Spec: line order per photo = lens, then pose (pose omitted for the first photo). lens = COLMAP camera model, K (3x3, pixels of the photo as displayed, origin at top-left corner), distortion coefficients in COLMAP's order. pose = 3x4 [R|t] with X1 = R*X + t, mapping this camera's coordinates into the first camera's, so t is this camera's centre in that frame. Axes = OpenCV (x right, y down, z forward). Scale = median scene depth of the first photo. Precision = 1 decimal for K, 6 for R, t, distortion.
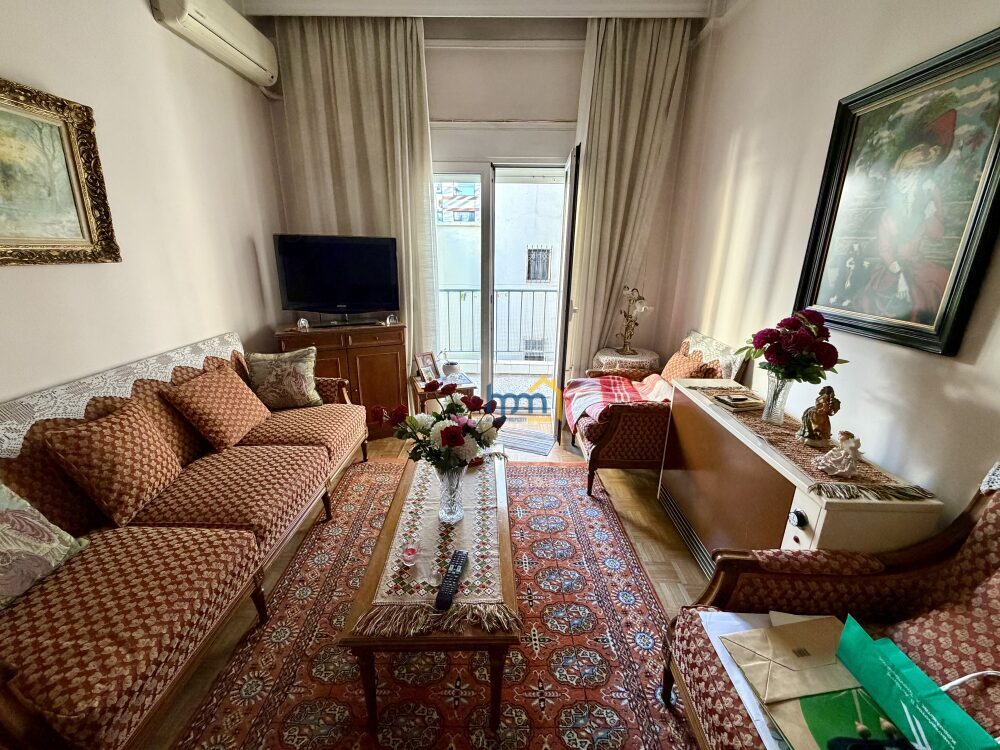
lens RADIAL K [[398.2, 0, 496.4], [0, 398.2, 373.3], [0, 0, 1]] dist [0.003554, -0.000906]
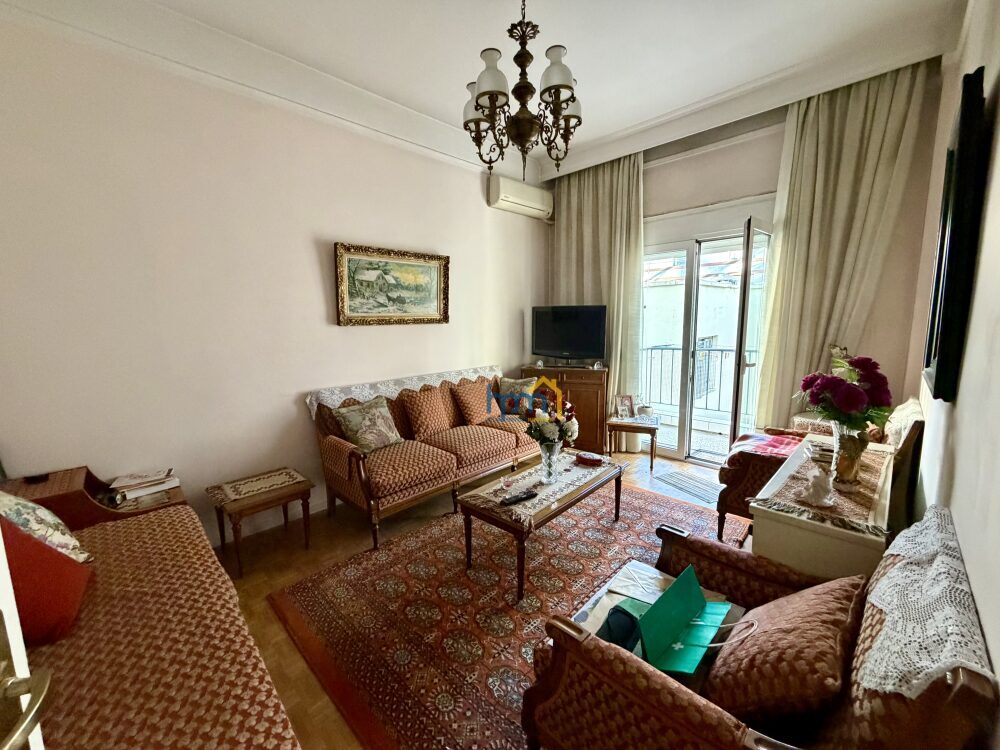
lens RADIAL K [[398.2, 0, 498.1], [0, 398.2, 371.0], [0, 0, 1]] dist [0.003554, -0.000906]
pose [[0.723540, 0.066592, -0.687062, 0.569300], [-0.180295, 0.979016, -0.094978, 0.095320], [0.666320, 0.192595, 0.720364, -0.226116]]
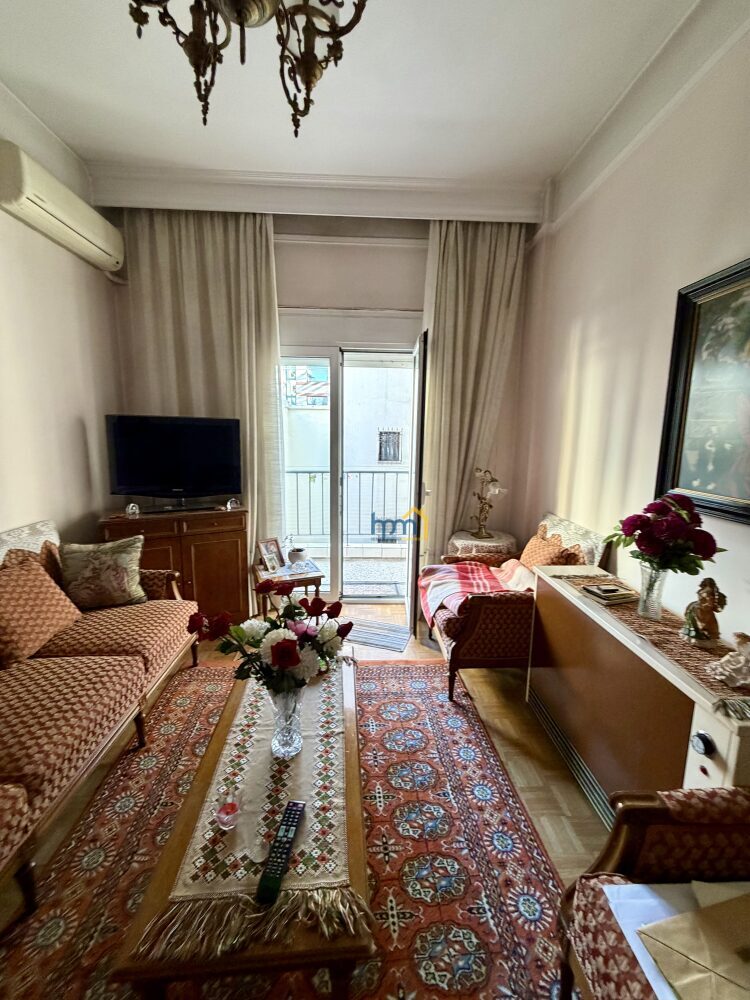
lens RADIAL K [[398.2, 0, 372.2], [0, 398.2, 496.2], [0, 0, 1]] dist [0.003554, -0.000906]
pose [[0.998294, -0.006440, 0.058032, 0.012438], [0.014538, 0.990013, -0.140225, -0.024477], [-0.056549, 0.140830, 0.988418, 0.085038]]
